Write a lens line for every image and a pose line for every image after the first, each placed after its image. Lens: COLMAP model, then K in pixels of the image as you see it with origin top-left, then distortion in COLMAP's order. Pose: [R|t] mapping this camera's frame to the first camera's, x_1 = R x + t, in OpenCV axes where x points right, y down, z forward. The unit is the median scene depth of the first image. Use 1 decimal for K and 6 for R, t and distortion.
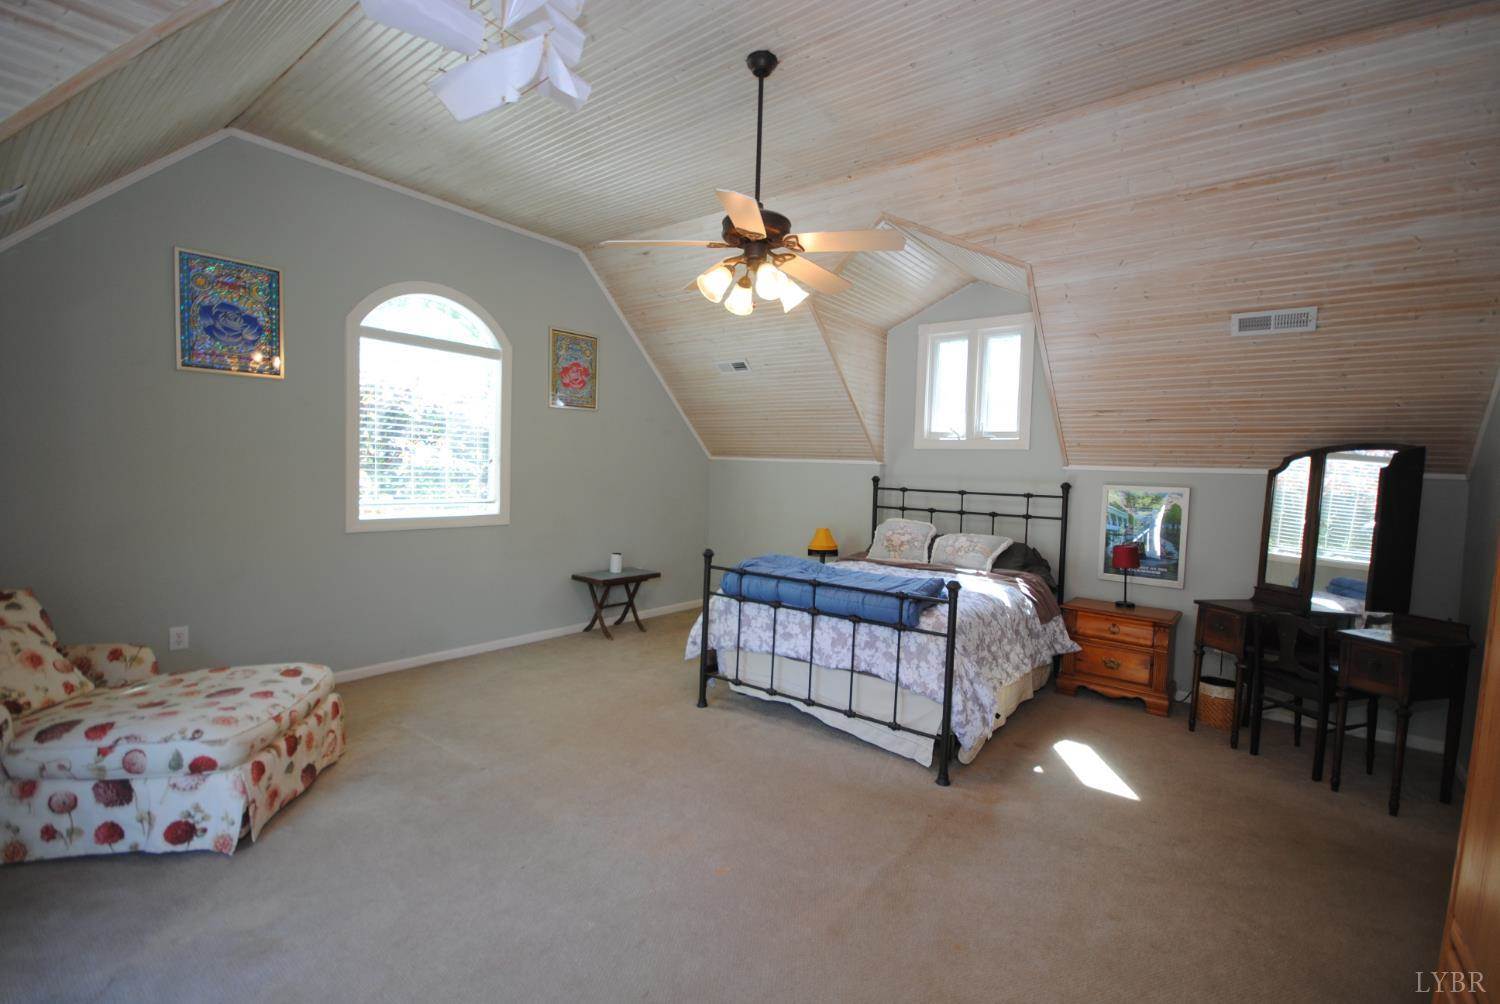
lens RADIAL K [[659.0, 0, 755.1], [0, 659.0, 504.9], [0, 0, 1]] dist [0.012684, -0.012889]
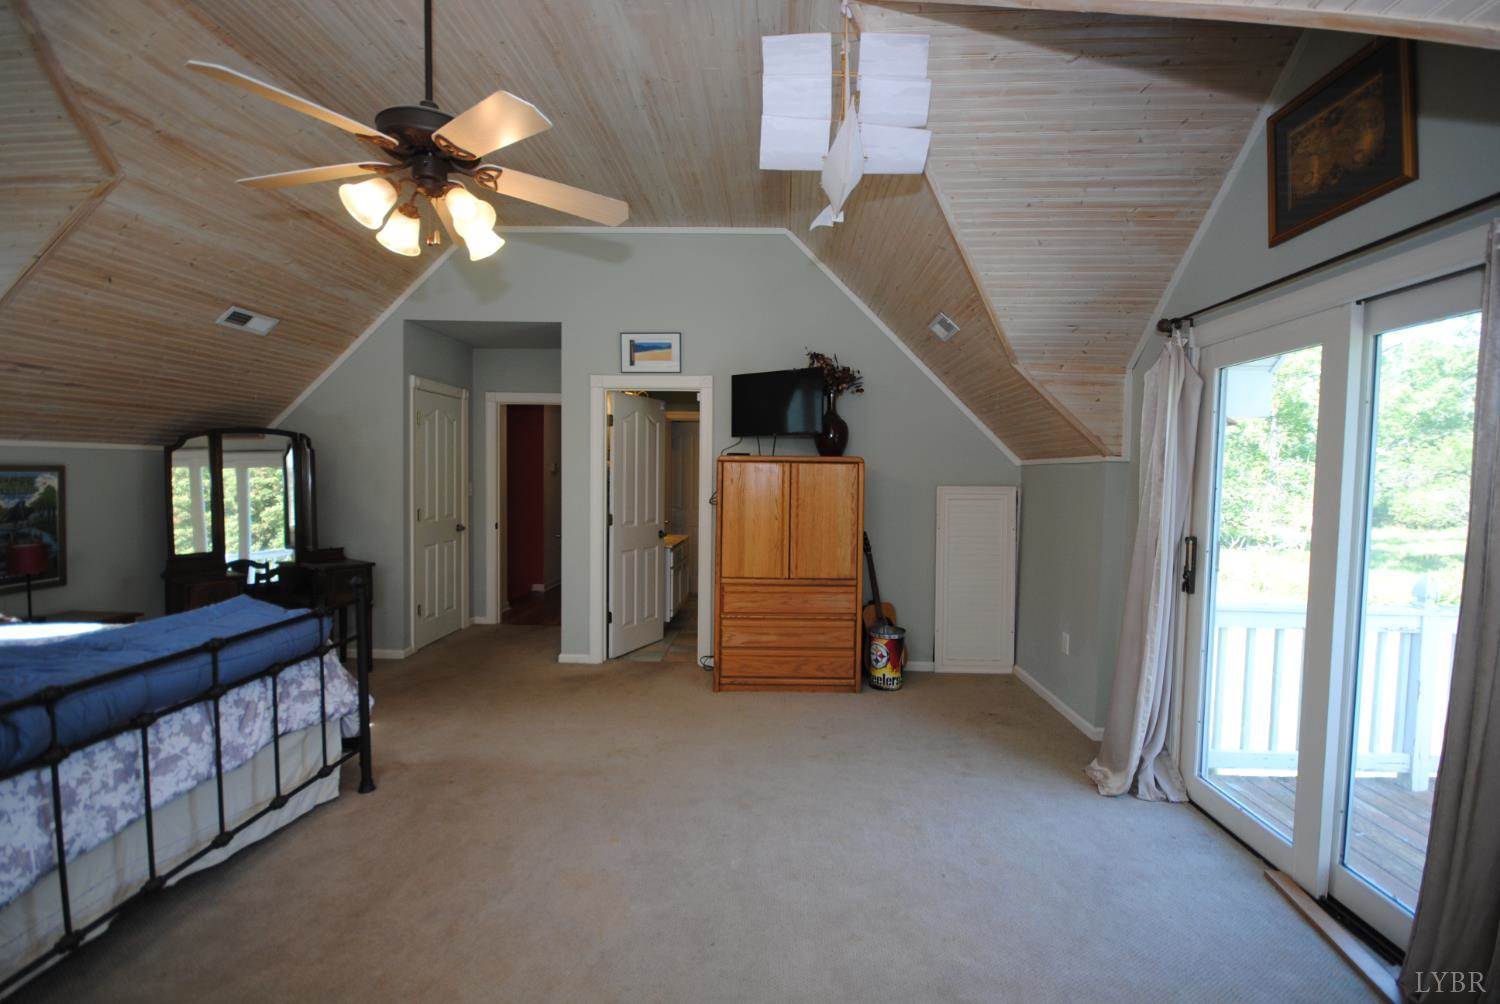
lens RADIAL K [[659.0, 0, 758.5], [0, 659.0, 504.8], [0, 0, 1]] dist [0.012684, -0.012889]
pose [[-0.576359, -0.078718, 0.813397, -0.660818], [0.010124, 0.994586, 0.103426, -0.064719], [-0.817134, 0.067846, -0.572441, 0.906272]]
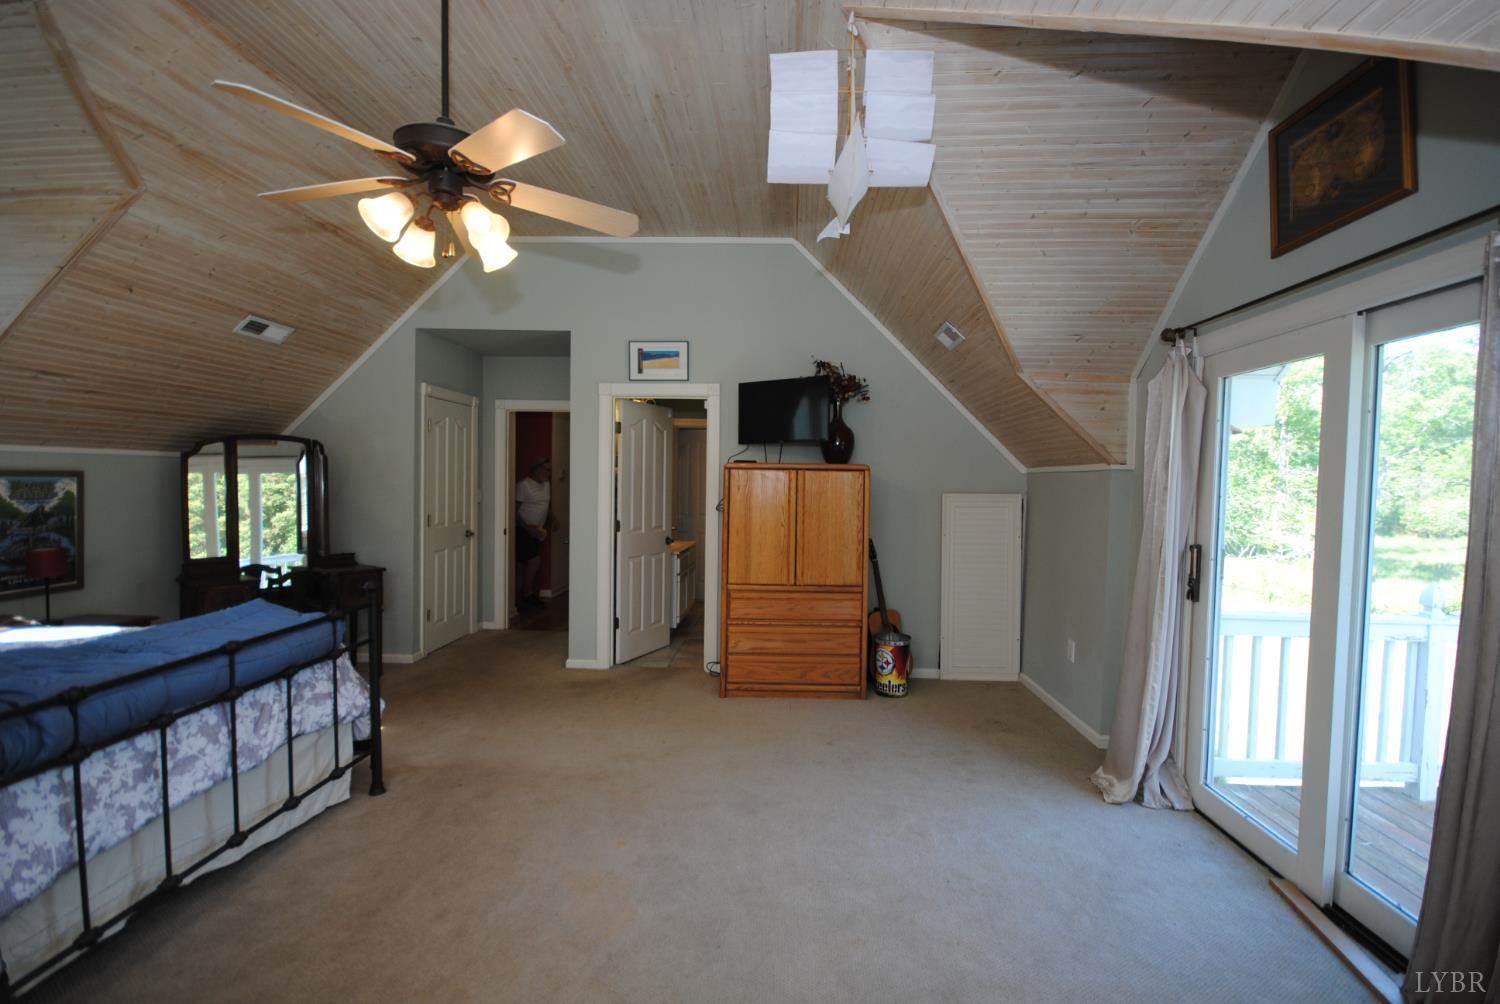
lens RADIAL K [[659.0, 0, 759.0], [0, 659.0, 505.1], [0, 0, 1]] dist [0.012684, -0.012889]
pose [[-0.569166, -0.072344, 0.819034, -0.668009], [0.008060, 0.995583, 0.093539, -0.065839], [-0.822183, 0.059840, -0.566069, 0.911921]]
